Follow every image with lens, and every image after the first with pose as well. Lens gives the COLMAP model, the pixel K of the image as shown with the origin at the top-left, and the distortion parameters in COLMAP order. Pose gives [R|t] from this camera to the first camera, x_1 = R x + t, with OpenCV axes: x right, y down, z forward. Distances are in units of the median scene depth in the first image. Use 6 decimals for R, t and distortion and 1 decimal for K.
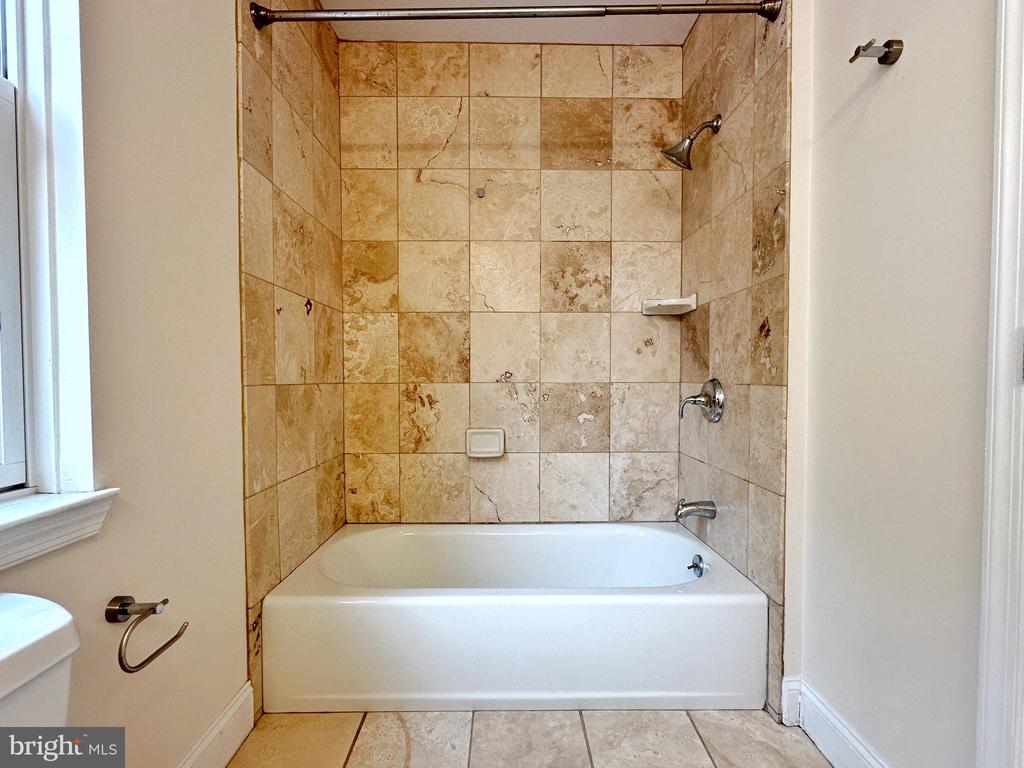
lens RADIAL K [[476.3, 0, 513.2], [0, 476.3, 387.6], [0, 0, 1]] dist [-0.002461, 0.000186]
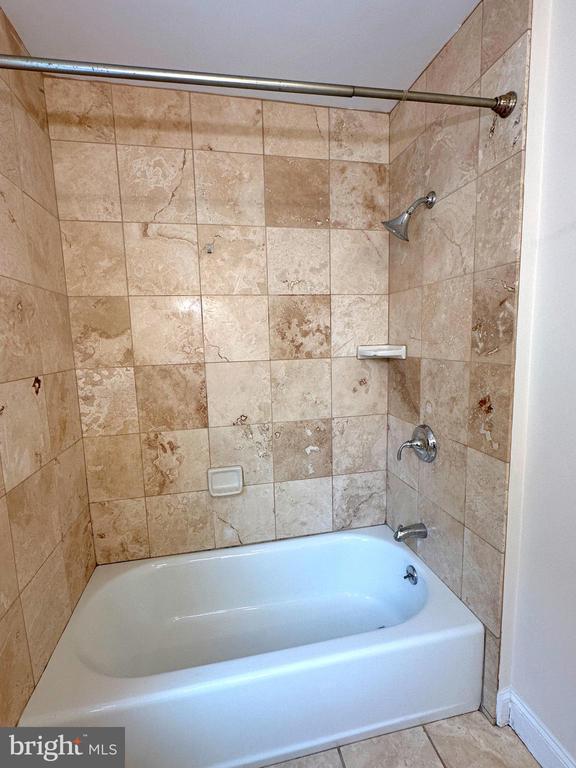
lens RADIAL K [[357.2, 0, 285.7], [0, 357.2, 383.0], [0, 0, 1]] dist [-0.002461, 0.000186]
pose [[0.981210, -0.051827, 0.185850, -0.064960], [0.033367, 0.994315, 0.101119, -0.190709], [-0.190034, -0.093018, 0.977361, 0.181006]]
